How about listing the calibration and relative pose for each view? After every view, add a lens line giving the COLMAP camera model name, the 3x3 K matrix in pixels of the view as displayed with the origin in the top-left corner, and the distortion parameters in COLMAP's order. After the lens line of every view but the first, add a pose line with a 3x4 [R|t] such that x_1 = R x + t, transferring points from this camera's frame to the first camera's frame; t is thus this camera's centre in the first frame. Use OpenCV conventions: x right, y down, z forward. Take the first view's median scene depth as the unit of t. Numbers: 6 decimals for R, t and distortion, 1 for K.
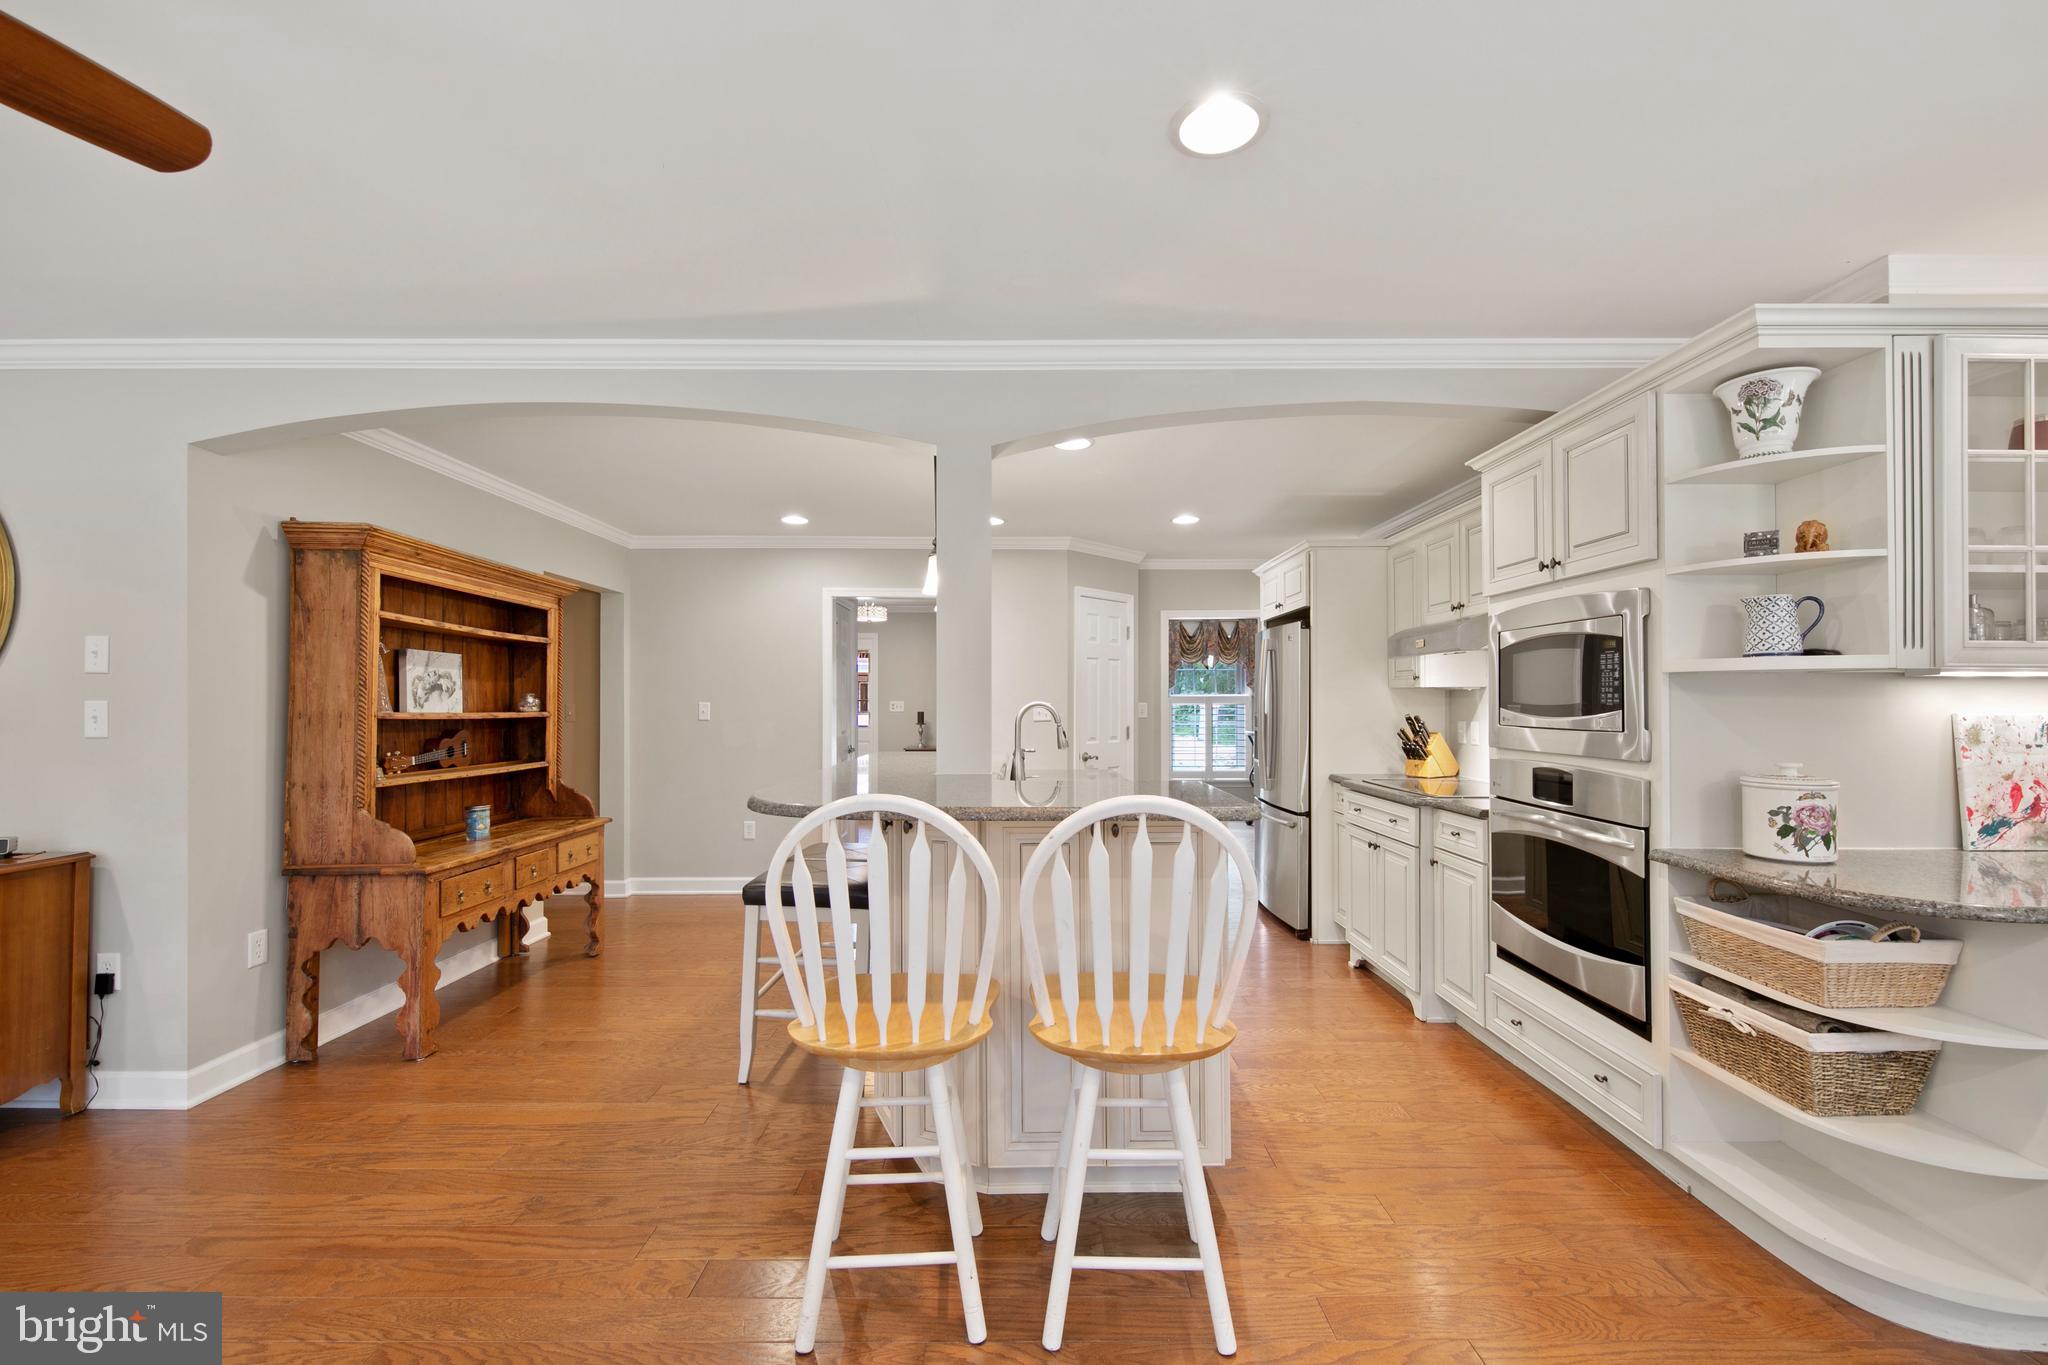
lens RADIAL K [[845.6, 0, 1018.5], [0, 845.6, 696.0], [0, 0, 1]] dist [0.009670, -0.004802]
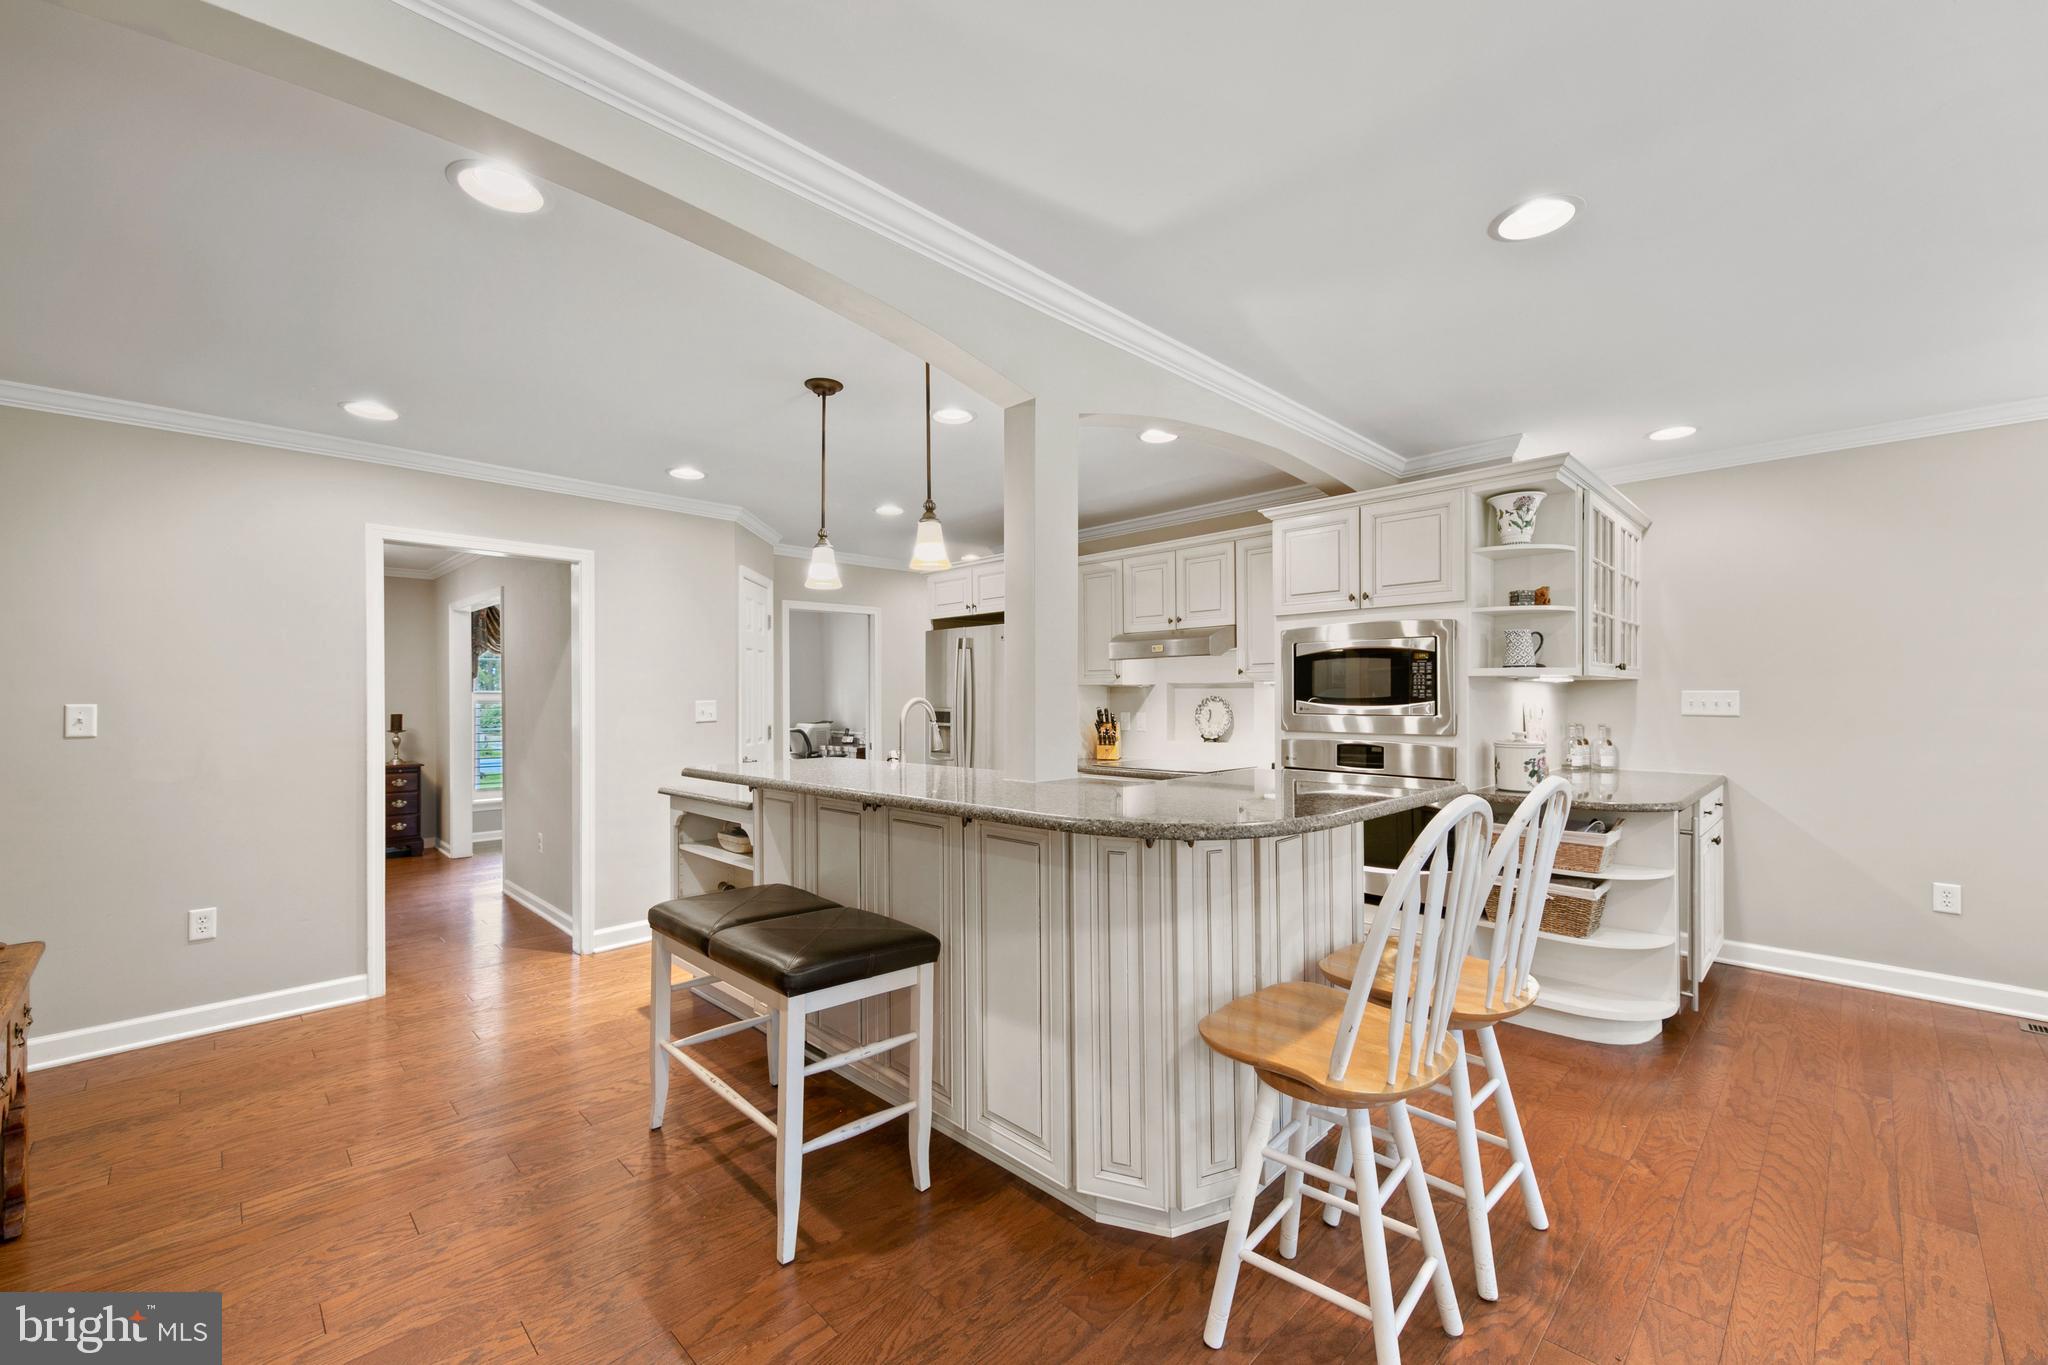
lens RADIAL K [[845.6, 0, 1032.5], [0, 845.6, 684.2], [0, 0, 1]] dist [0.009670, -0.004802]
pose [[0.698809, 0.007599, 0.715268, -0.633390], [0.000564, 0.999937, -0.011175, 0.002527], [-0.715308, 0.008213, 0.698761, 0.361388]]
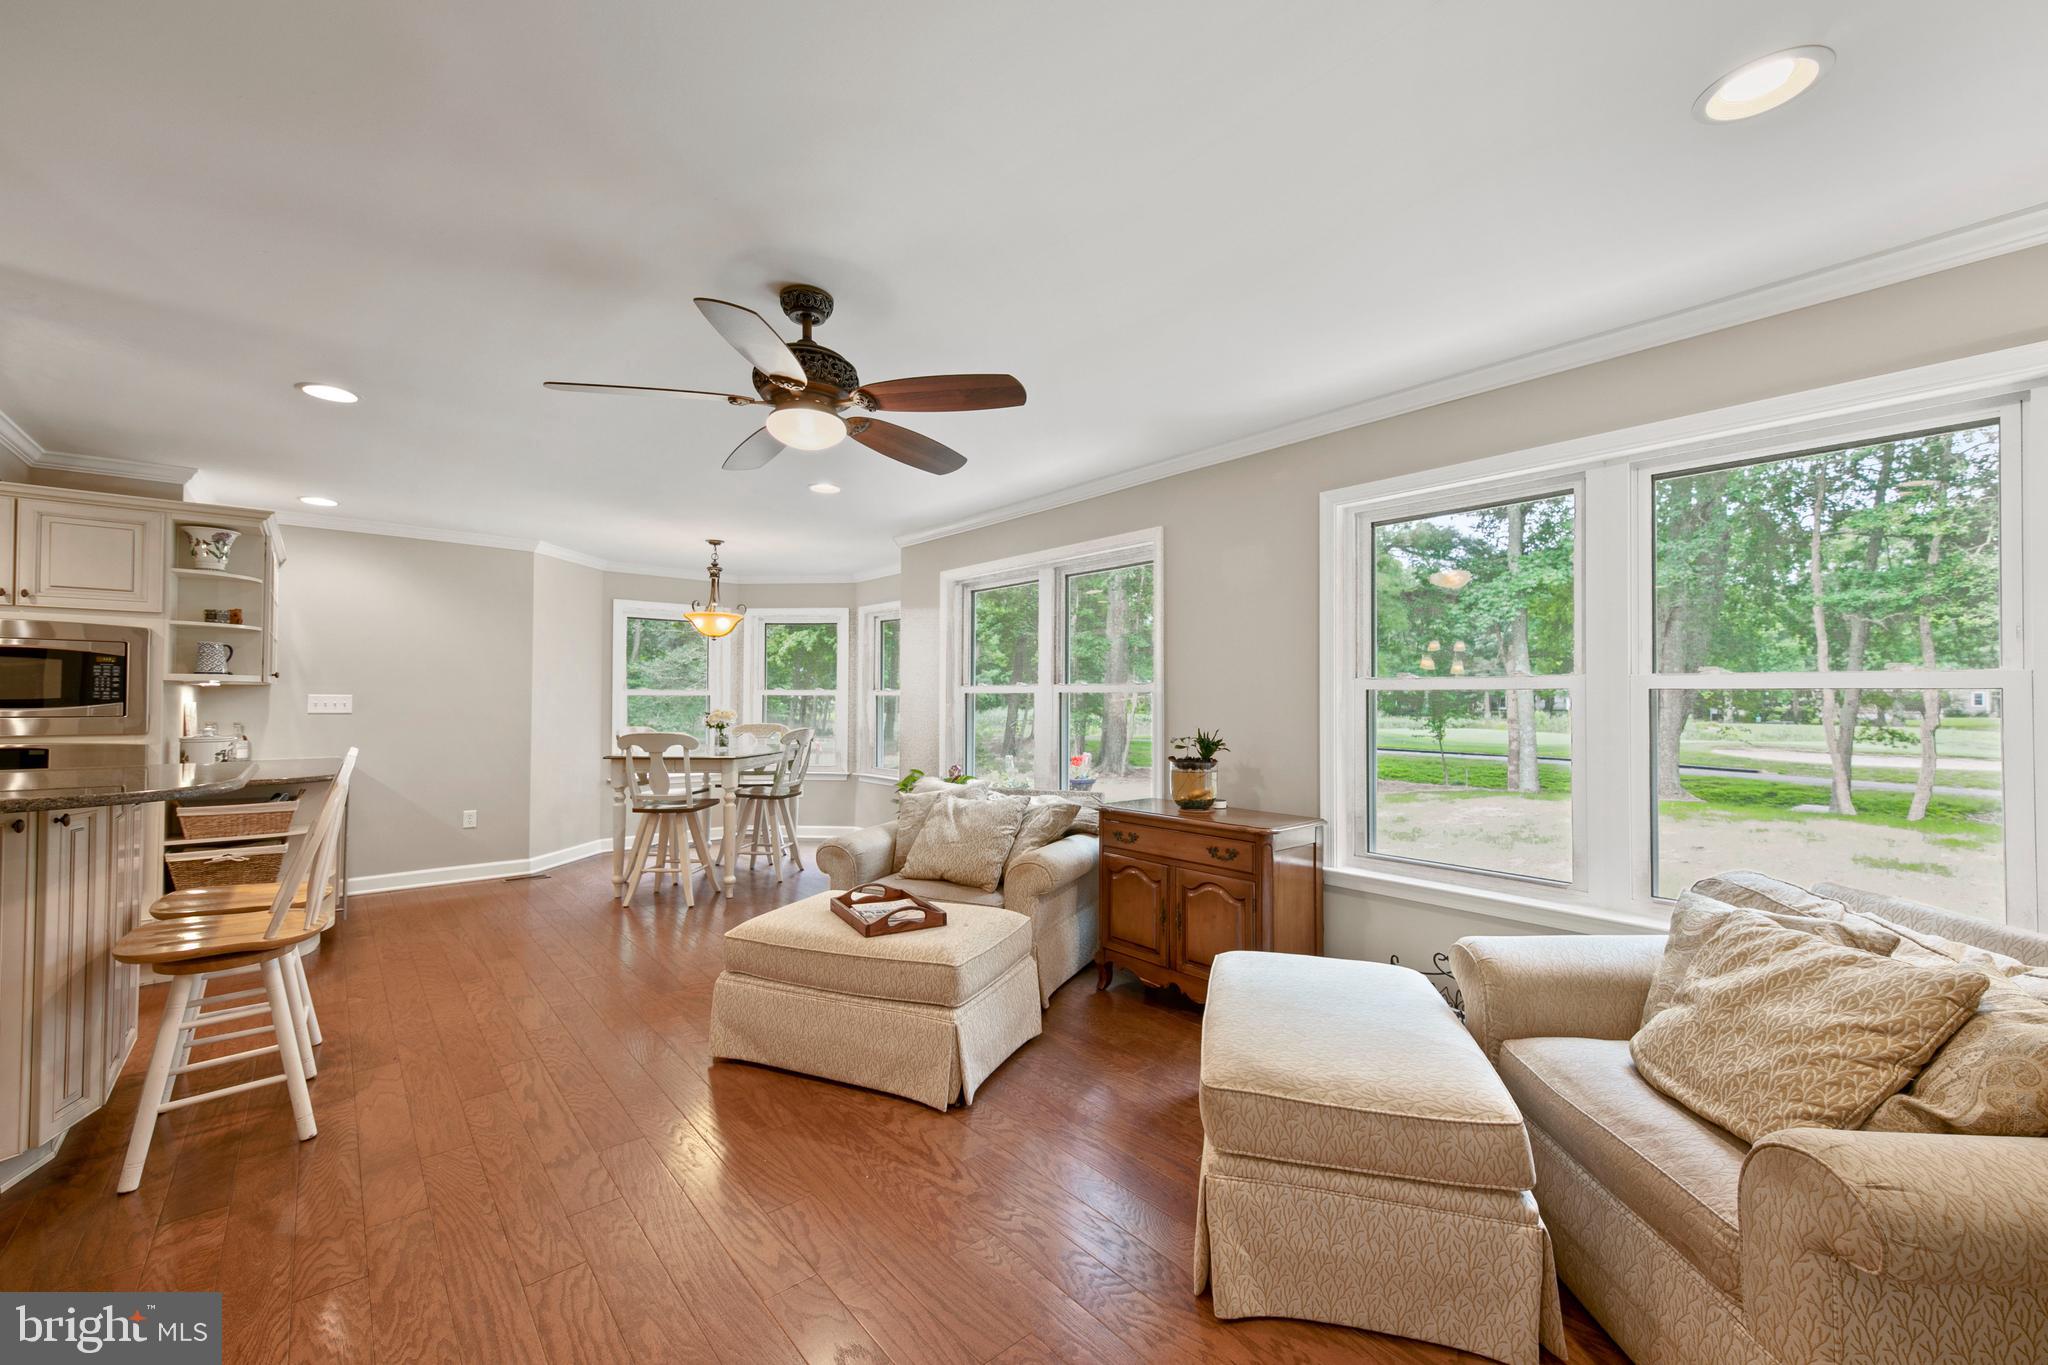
lens RADIAL K [[845.6, 0, 1029.9], [0, 845.6, 671.7], [0, 0, 1]] dist [0.009670, -0.004802]
pose [[-0.655547, 0.022801, 0.754810, -1.225770], [-0.007963, 0.999280, -0.037101, 0.003645], [-0.755112, -0.030332, -0.654893, 0.582266]]
